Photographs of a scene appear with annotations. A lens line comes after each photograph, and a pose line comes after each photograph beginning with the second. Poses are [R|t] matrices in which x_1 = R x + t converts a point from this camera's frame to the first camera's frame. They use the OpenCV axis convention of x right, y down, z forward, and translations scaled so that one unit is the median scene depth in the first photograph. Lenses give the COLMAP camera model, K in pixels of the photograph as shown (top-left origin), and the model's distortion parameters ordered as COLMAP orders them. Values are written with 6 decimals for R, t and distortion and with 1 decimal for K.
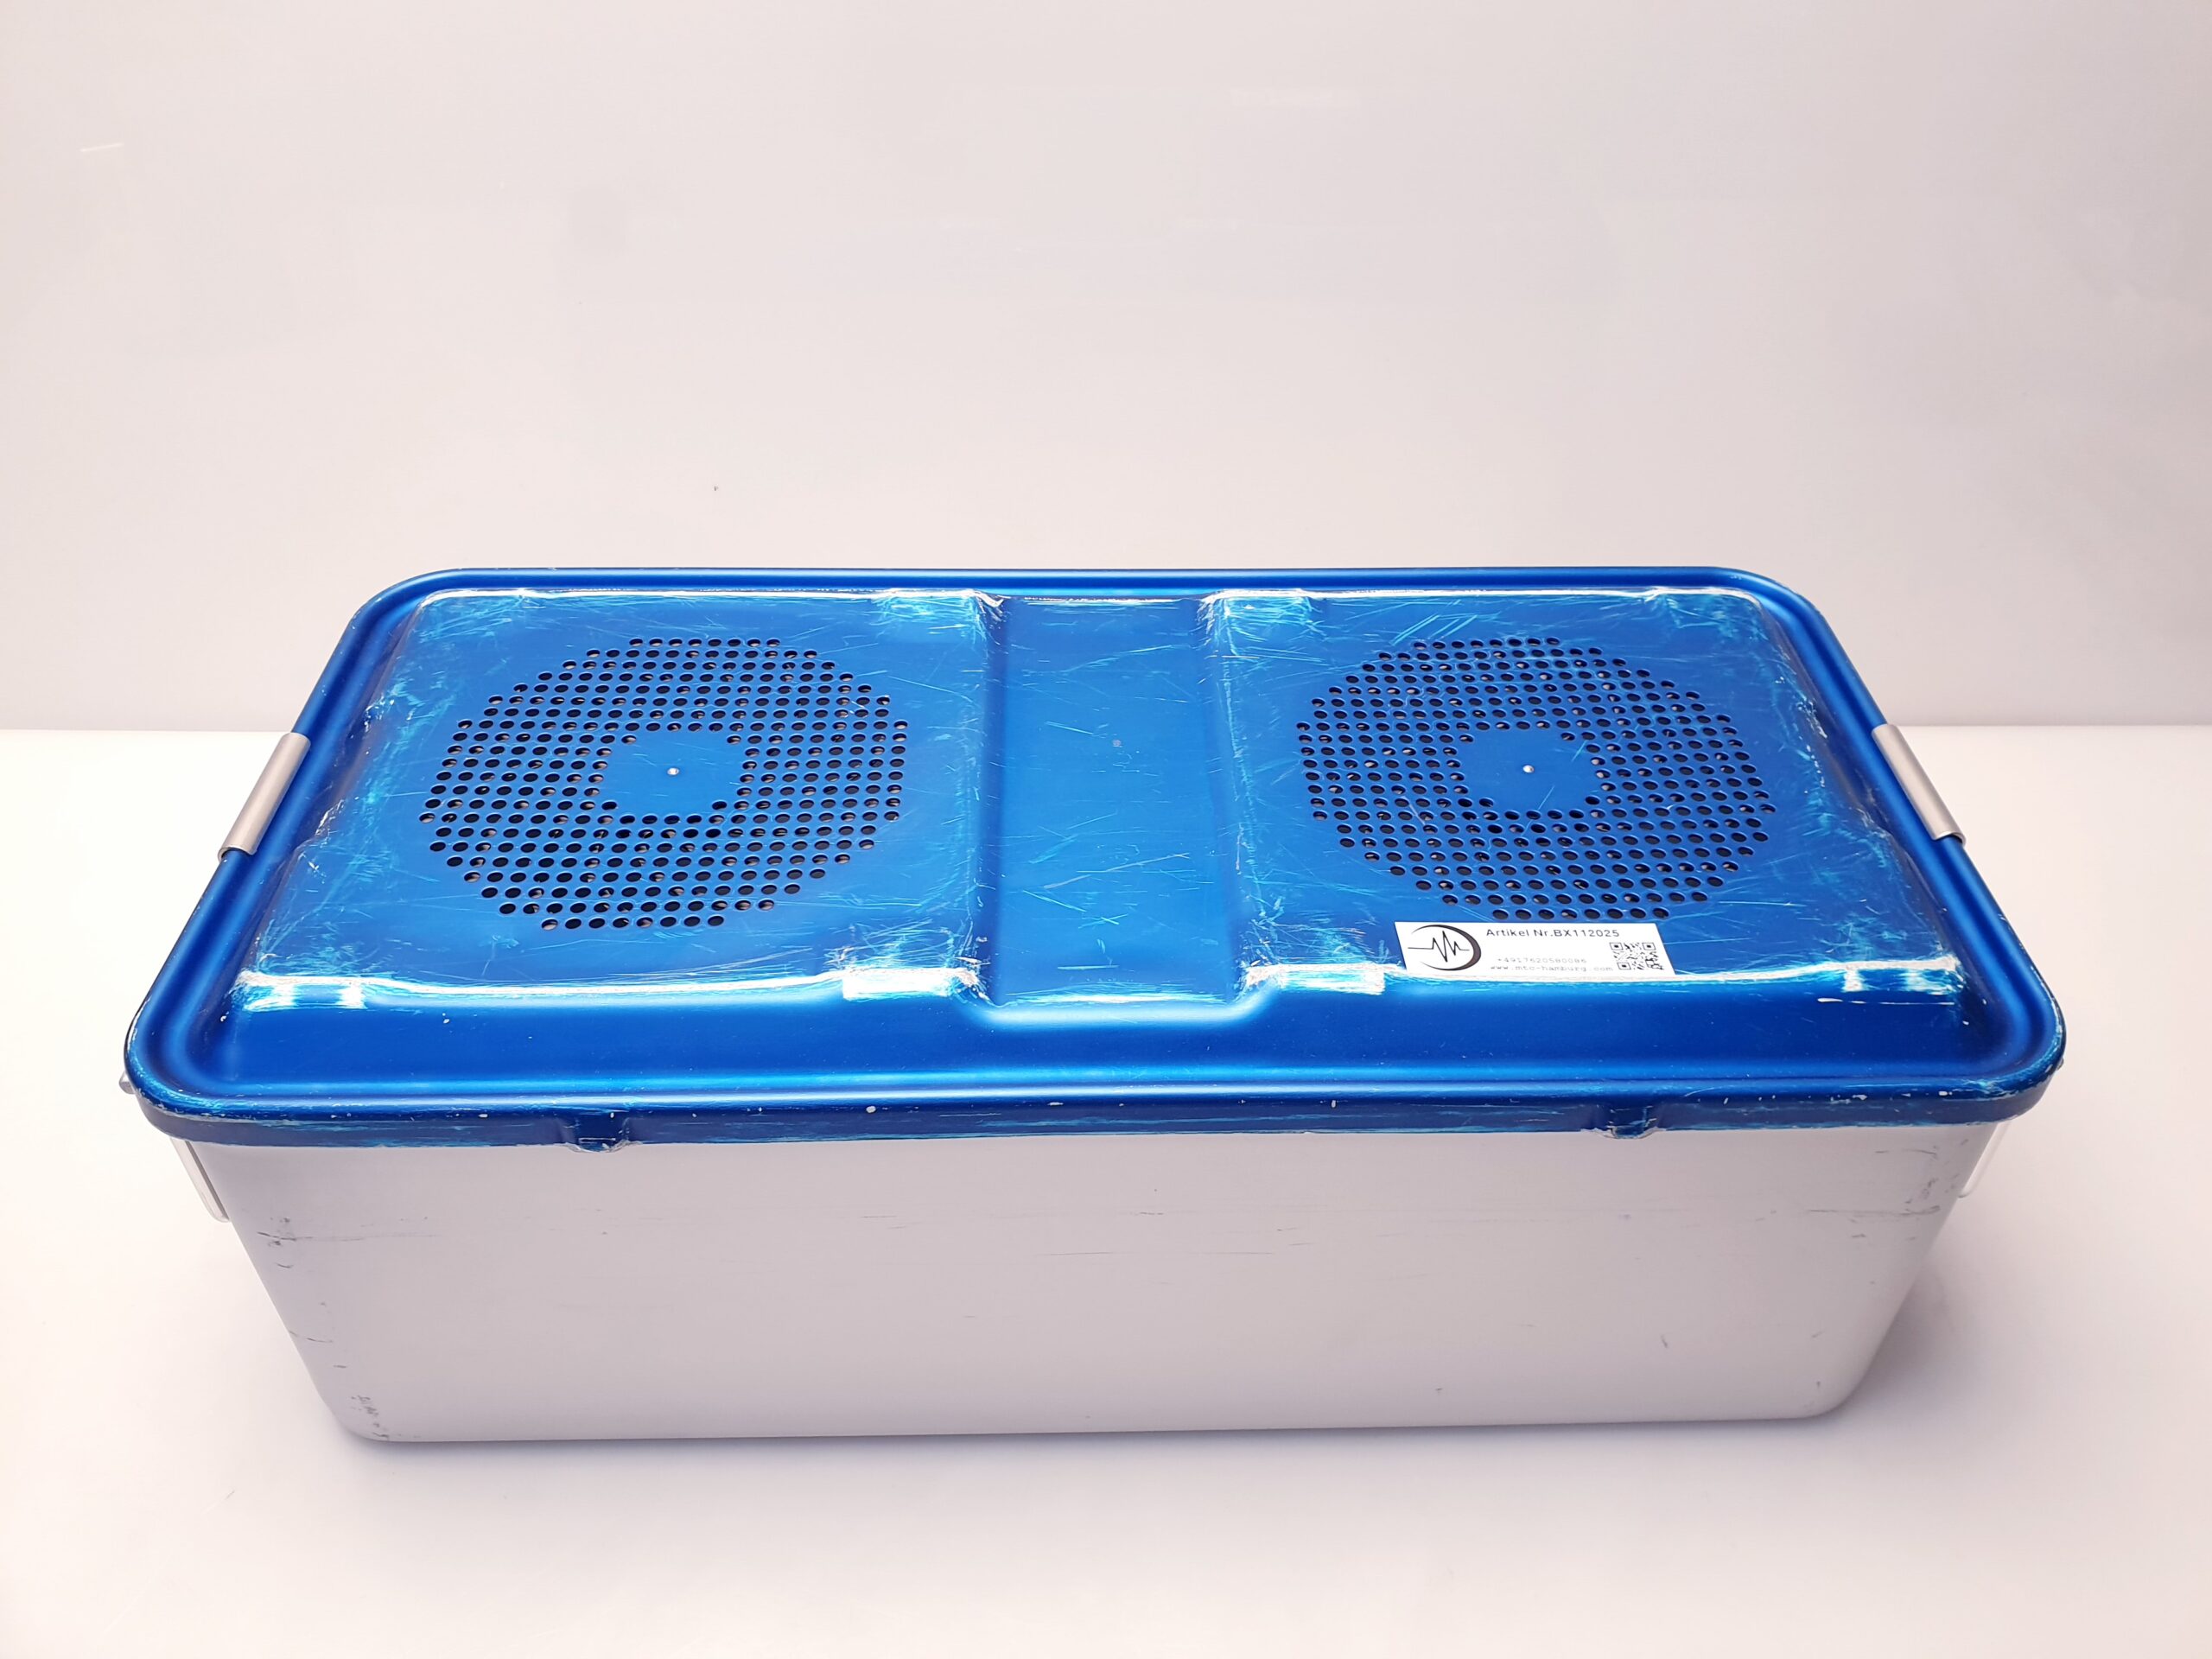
lens RADIAL K [[1690.3, 0, 1105.4], [0, 1690.3, 890.3], [0, 0, 1]] dist [0.050367, -0.043742]
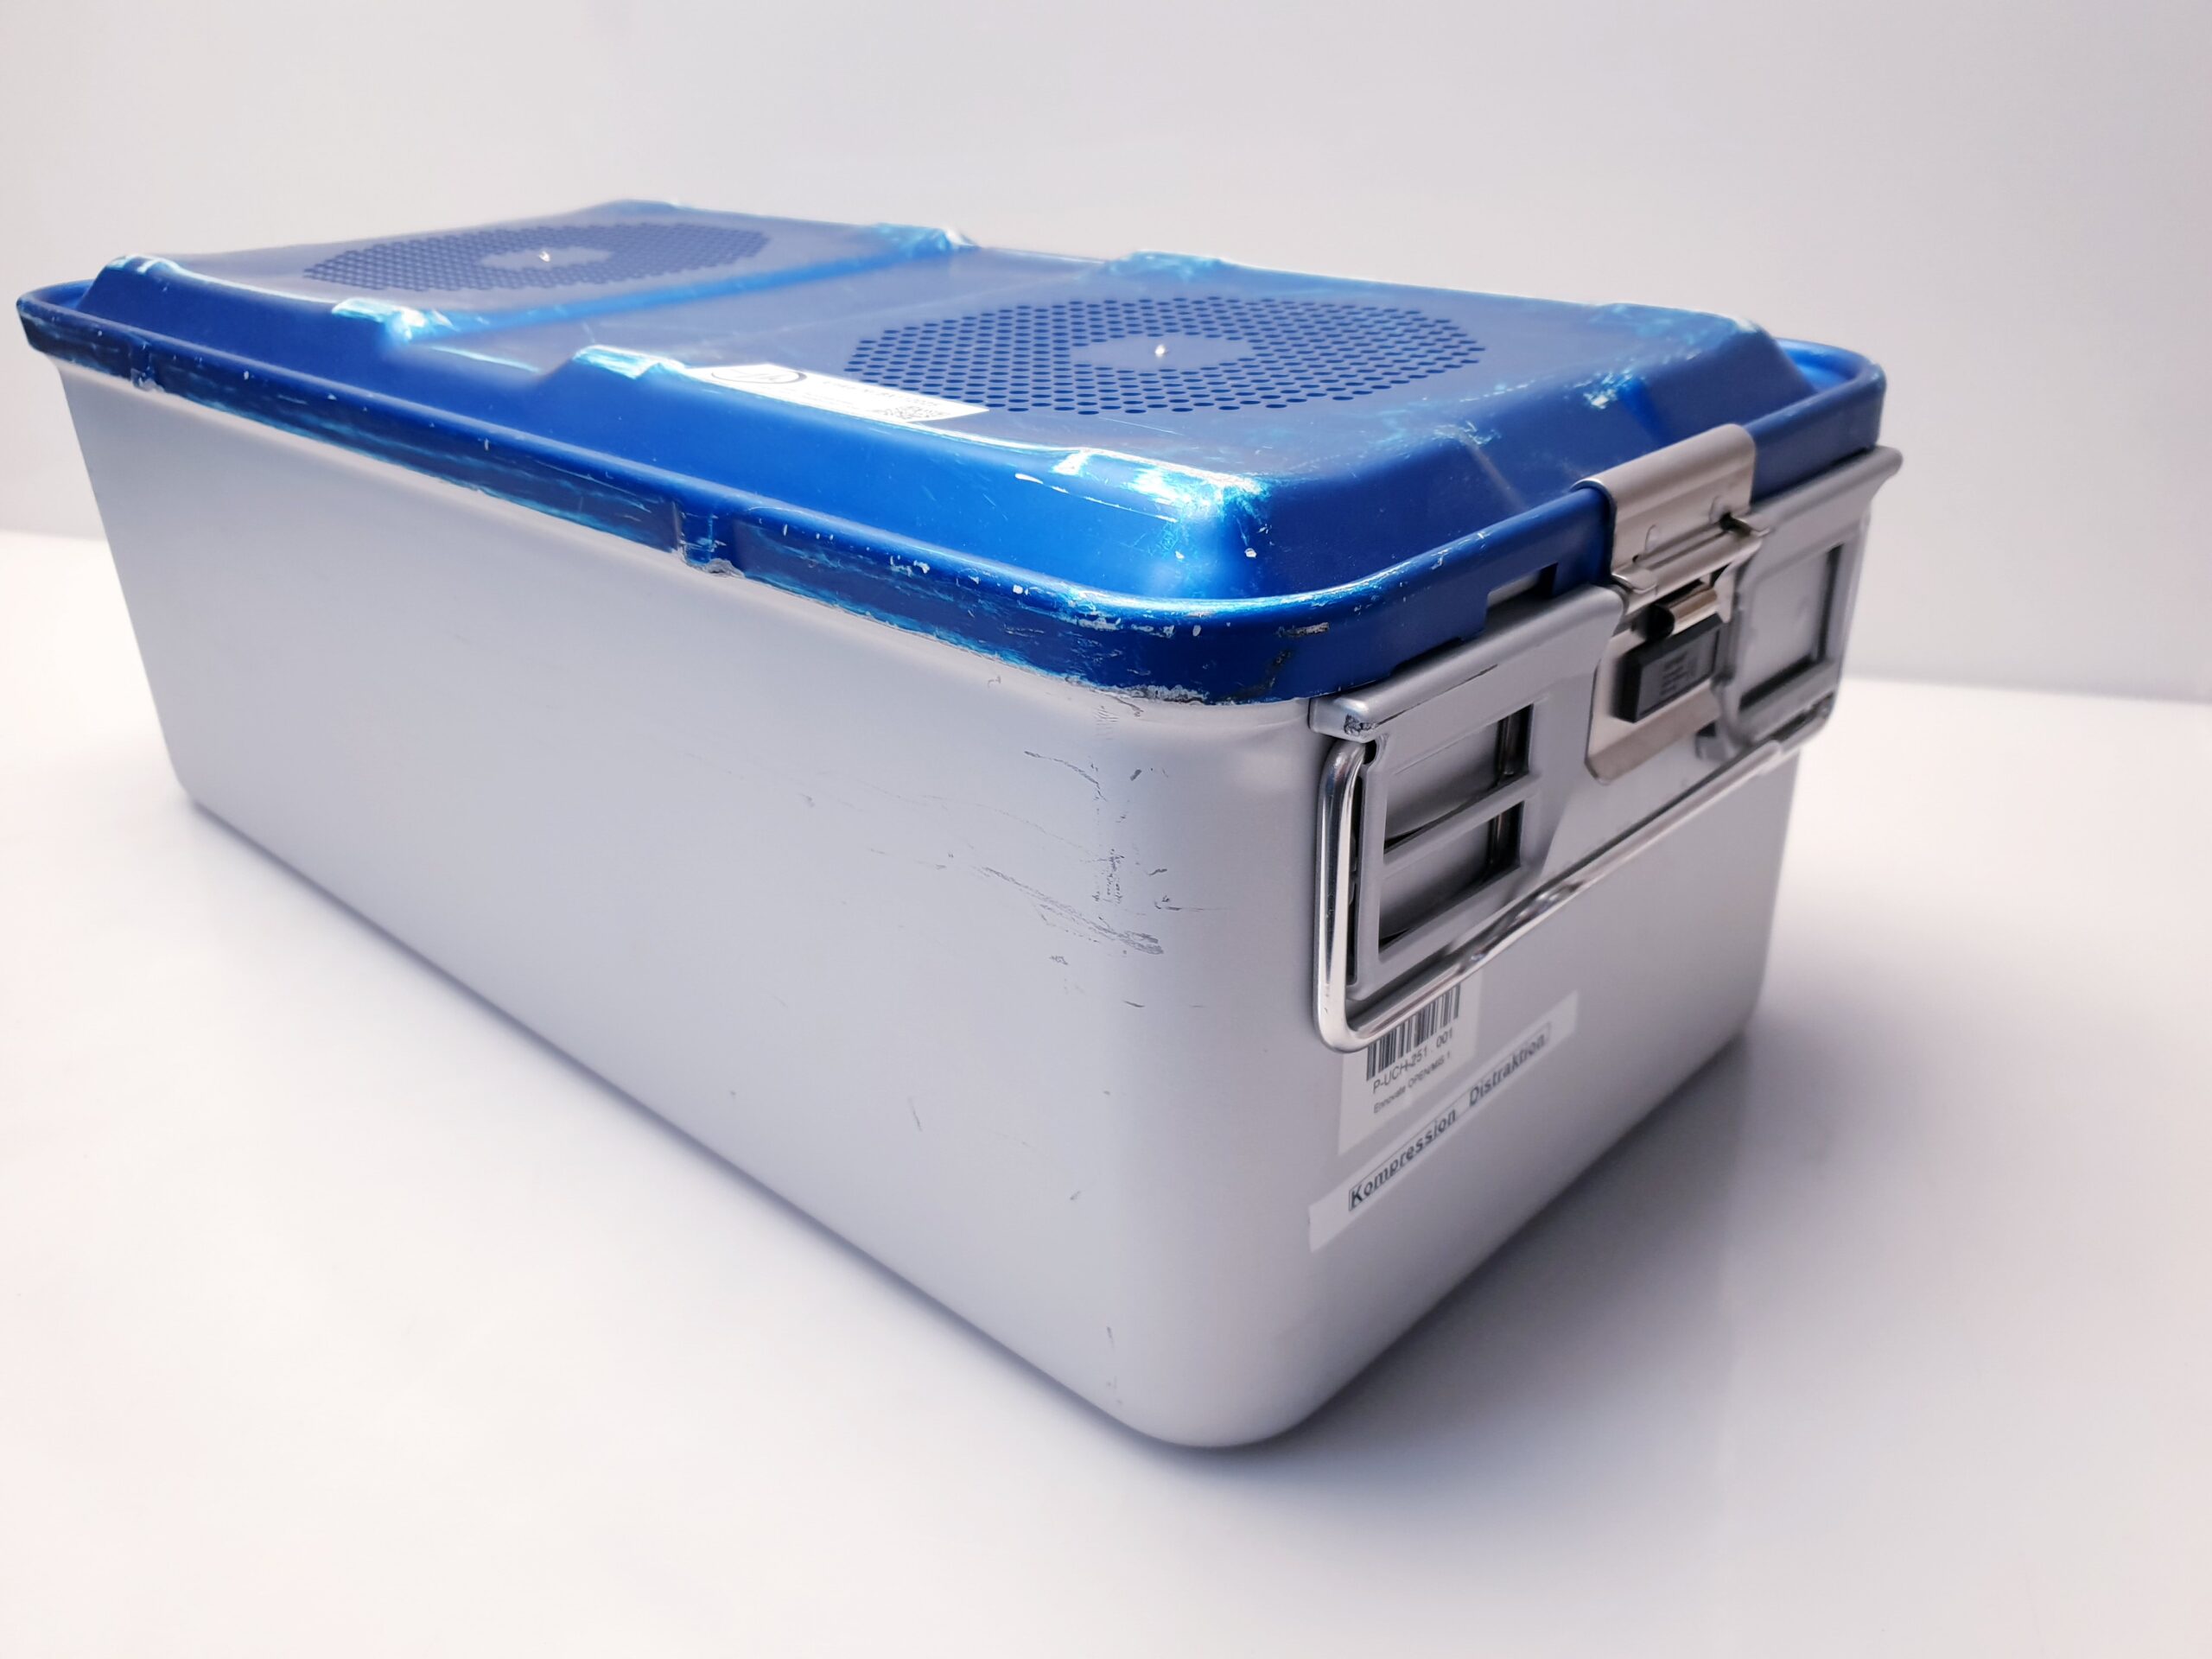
lens RADIAL K [[1696.9, 0, 1108.3], [0, 1696.9, 857.9], [0, 0, 1]] dist [0.007126, 0.045520]
pose [[0.712073, 0.294290, -0.637452, 0.850169], [-0.451441, 0.887265, -0.094667, 0.225323], [0.537730, 0.355182, 0.764652, 0.547599]]
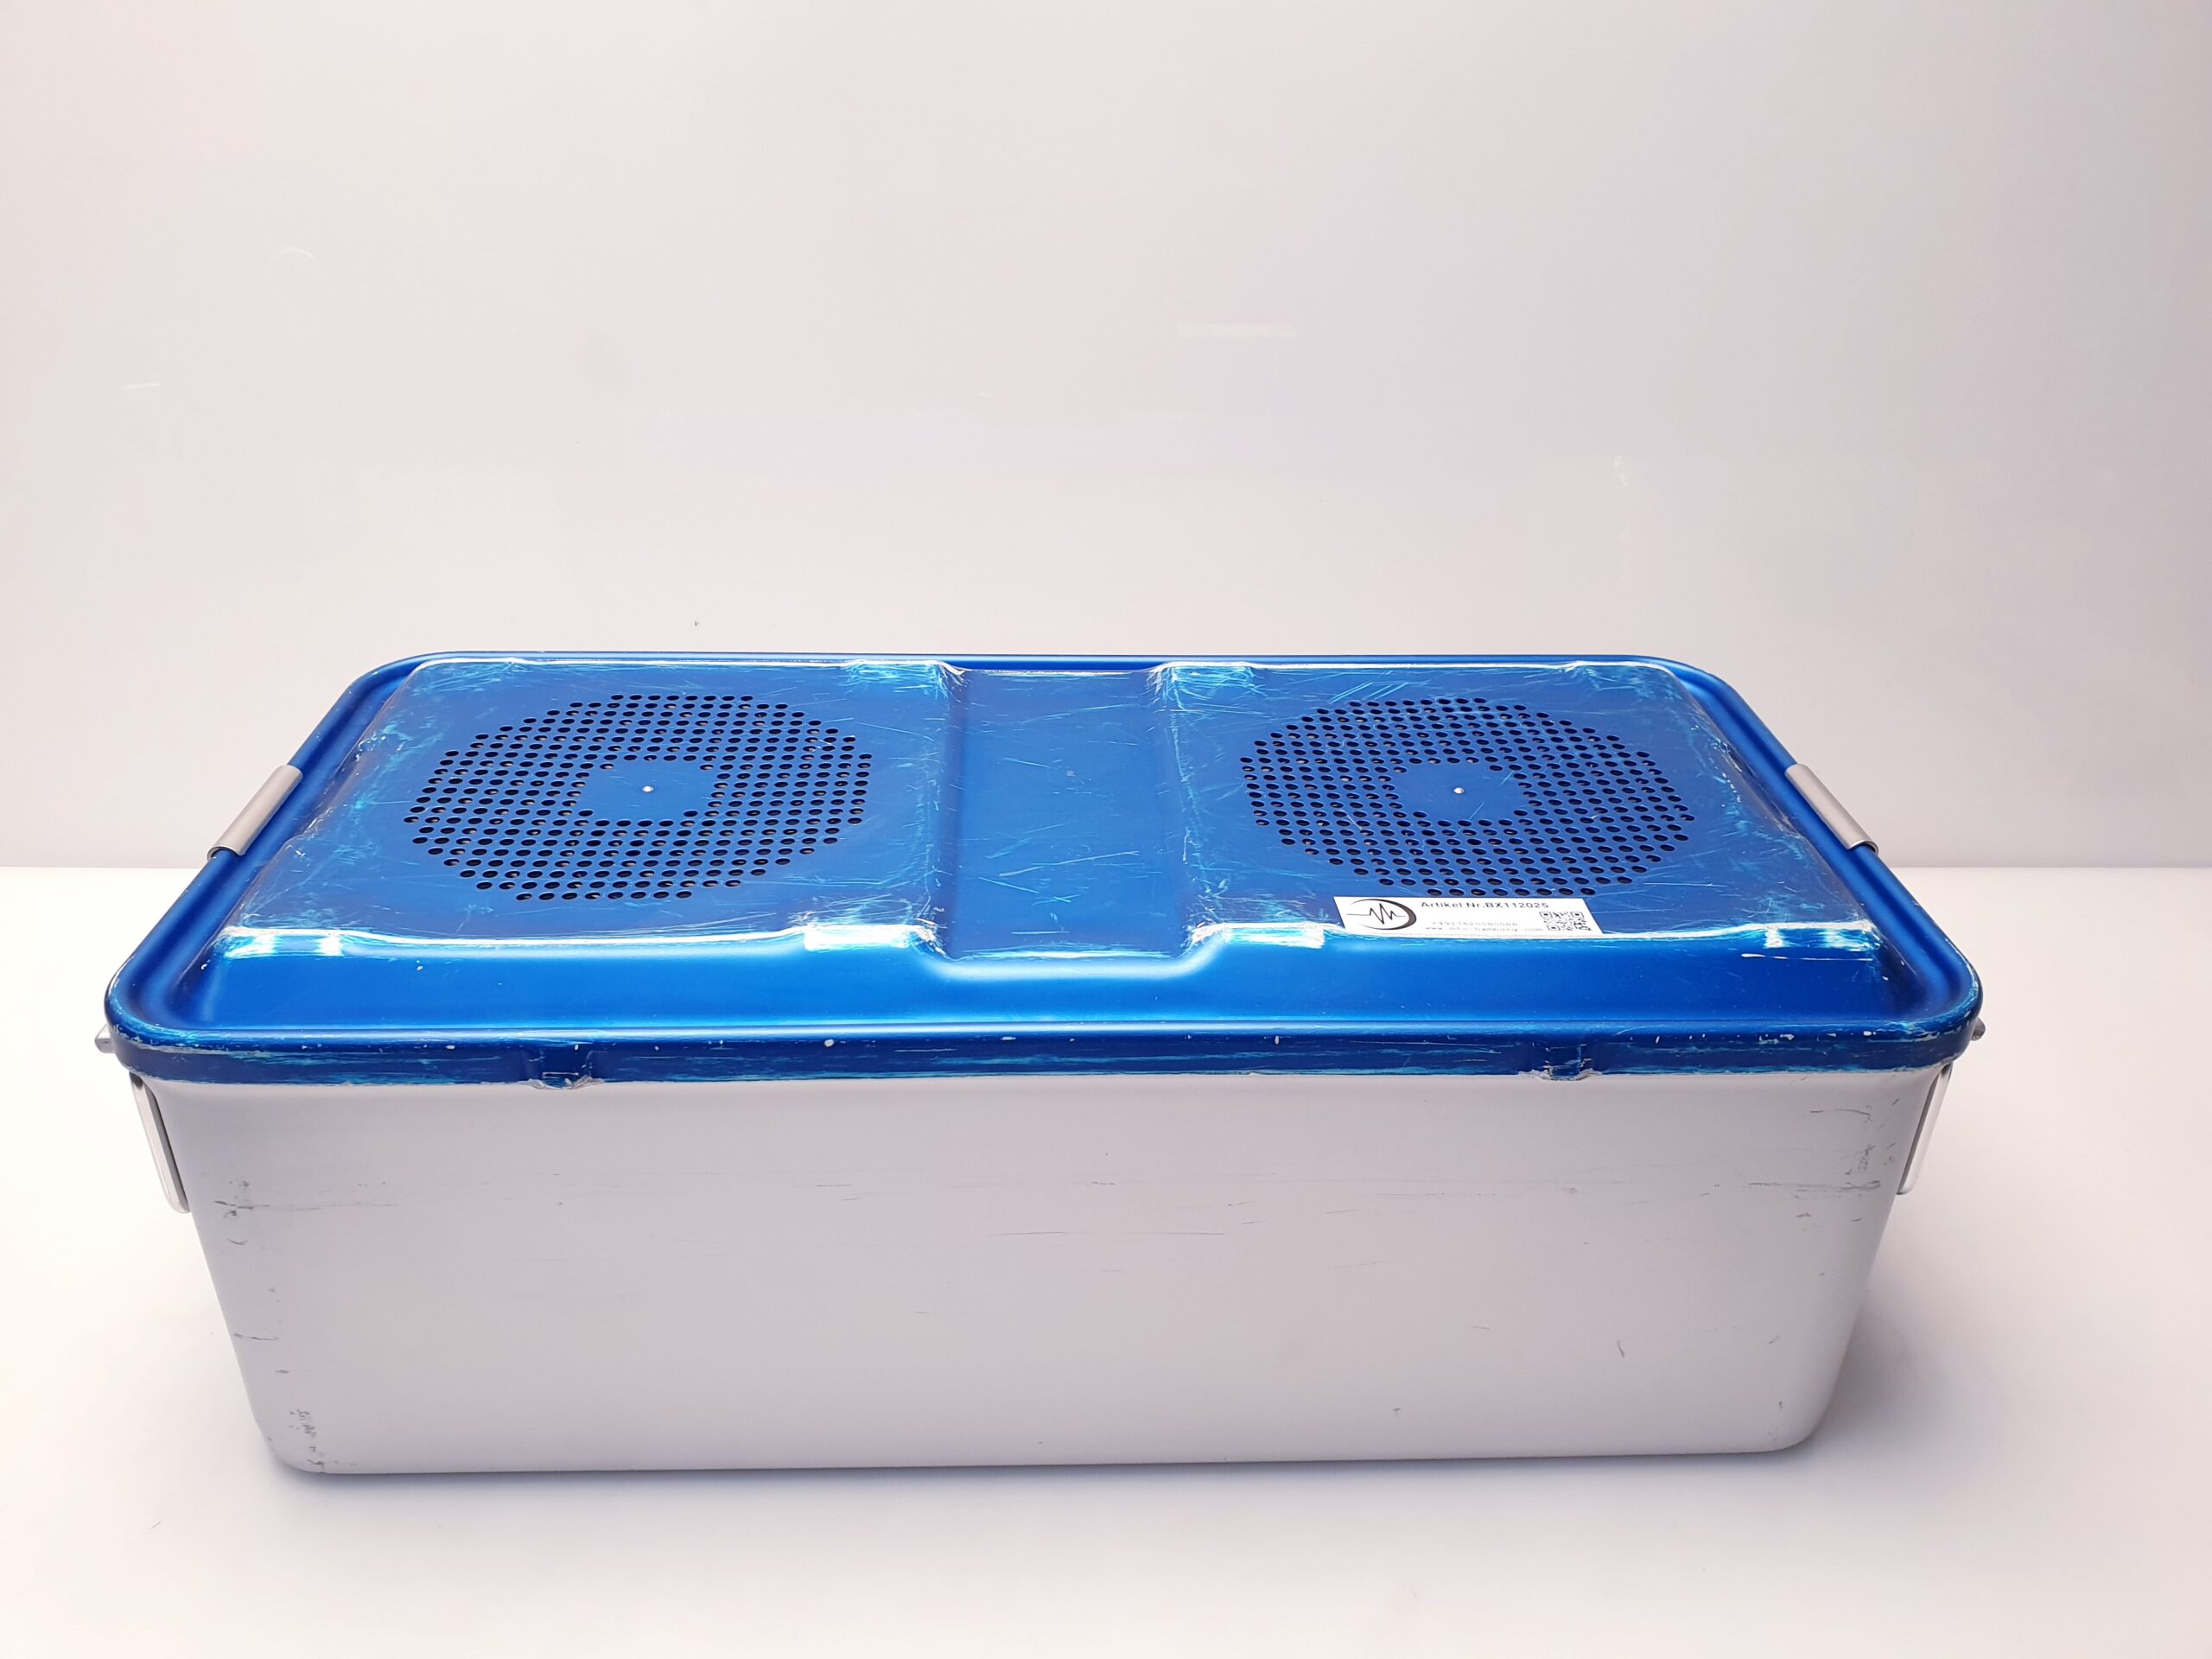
lens RADIAL K [[1695.0, 0, 1076.8], [0, 1695.0, 923.0], [0, 0, 1]] dist [0.076879, -0.103665]
pose [[0.999988, 0.000548, 0.004830, 0.006759], [0.000342, 0.983240, -0.182315, 0.222822], [-0.004849, 0.182314, 0.983228, -0.027866]]
